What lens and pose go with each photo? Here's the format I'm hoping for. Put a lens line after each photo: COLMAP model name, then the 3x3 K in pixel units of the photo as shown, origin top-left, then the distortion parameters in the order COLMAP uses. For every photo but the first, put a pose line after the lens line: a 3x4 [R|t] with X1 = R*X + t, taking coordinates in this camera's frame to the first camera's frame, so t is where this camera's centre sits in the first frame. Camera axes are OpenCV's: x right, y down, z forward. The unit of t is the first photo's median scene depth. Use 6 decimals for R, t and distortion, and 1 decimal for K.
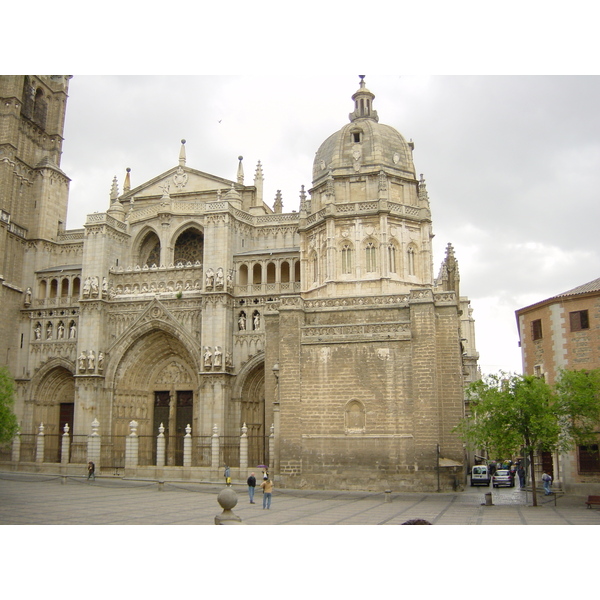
lens RADIAL K [[674.2, 0, 299.6], [0, 674.2, 300.2], [0, 0, 1]] dist [-0.150386, 0.000000]
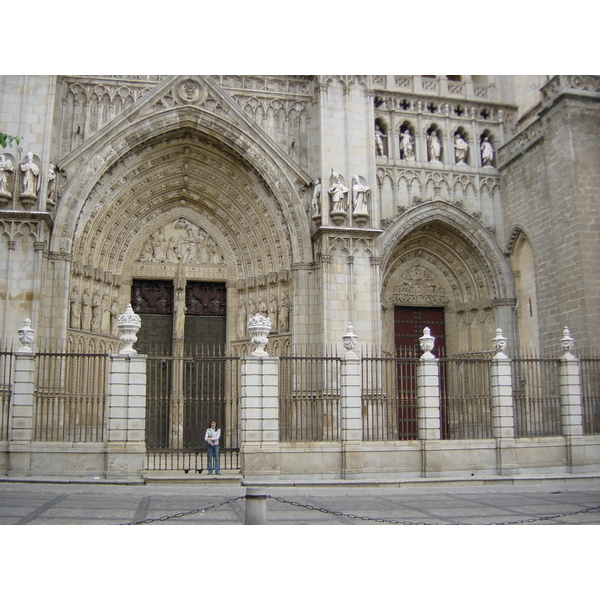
lens RADIAL K [[674.2, 0, 300.1], [0, 674.2, 300.1], [0, 0, 1]] dist [-0.150386, 0.000000]
pose [[0.902172, 0.075917, 0.424644, -0.329196], [-0.089705, 0.995889, 0.012540, 0.144951], [-0.421947, -0.049406, 0.905273, 0.580778]]
